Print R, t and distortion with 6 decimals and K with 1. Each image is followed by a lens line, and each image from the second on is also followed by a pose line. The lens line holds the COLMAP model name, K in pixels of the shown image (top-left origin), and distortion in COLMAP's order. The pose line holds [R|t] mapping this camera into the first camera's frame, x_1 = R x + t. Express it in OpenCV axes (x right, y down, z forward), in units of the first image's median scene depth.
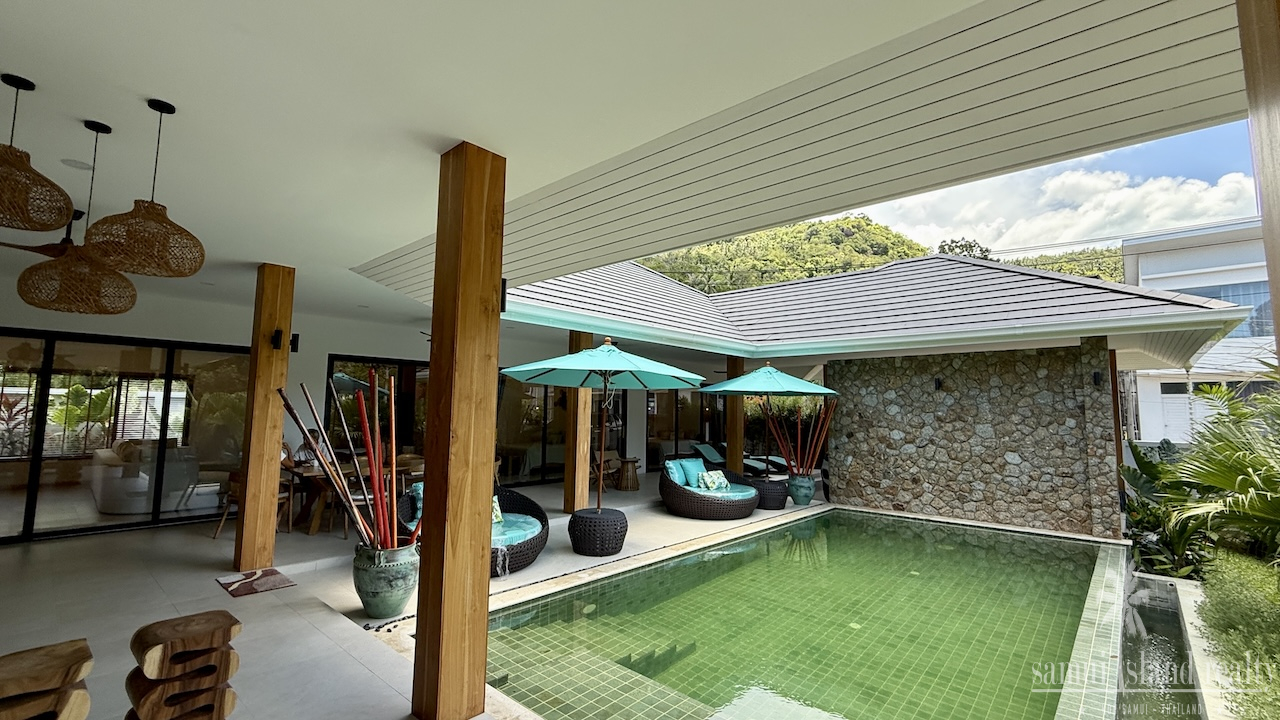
lens RADIAL K [[544.0, 0, 640.0], [0, 544.0, 360.0], [0, 0, 1]] dist [-0.004573, 0.000641]
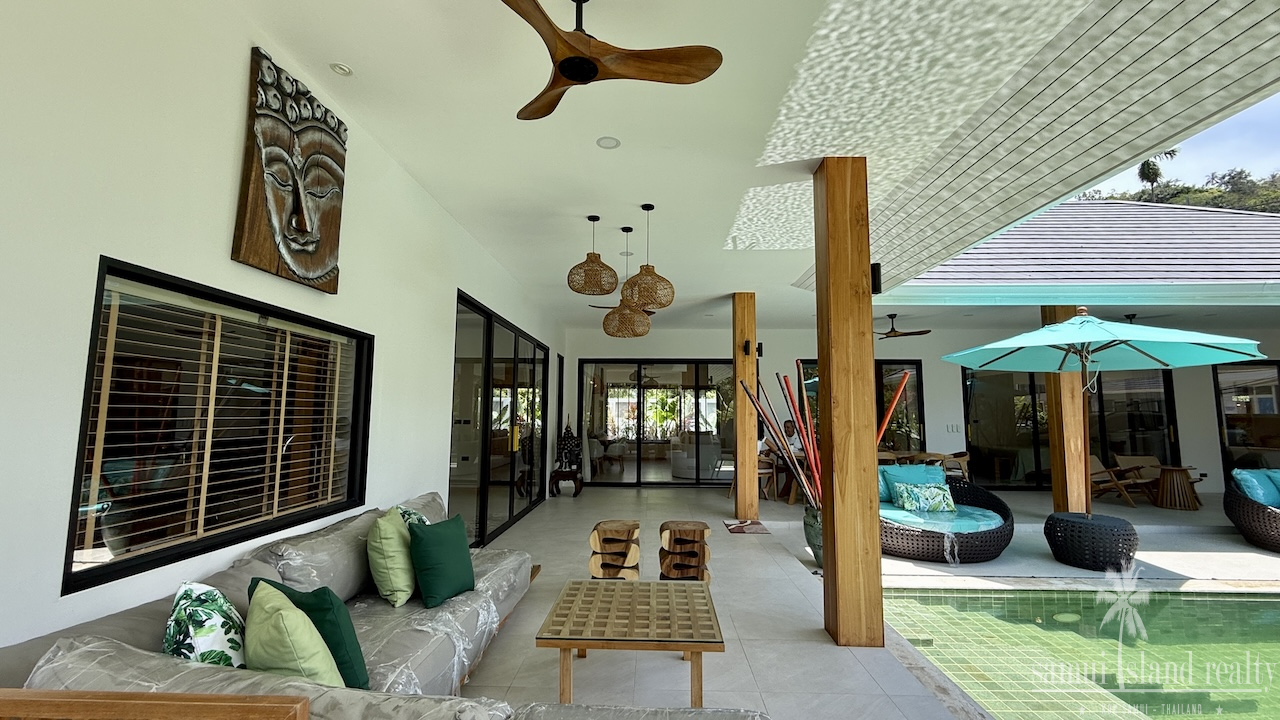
lens RADIAL K [[511.3, 0, 636.8], [0, 511.3, 359.1], [0, 0, 1]] dist [-0.000901, 0.000774]
pose [[0.655802, -0.084670, -0.750169, 0.096251], [0.076645, 0.996024, -0.045416, 0.027032], [0.751032, -0.027713, 0.659684, -0.029878]]
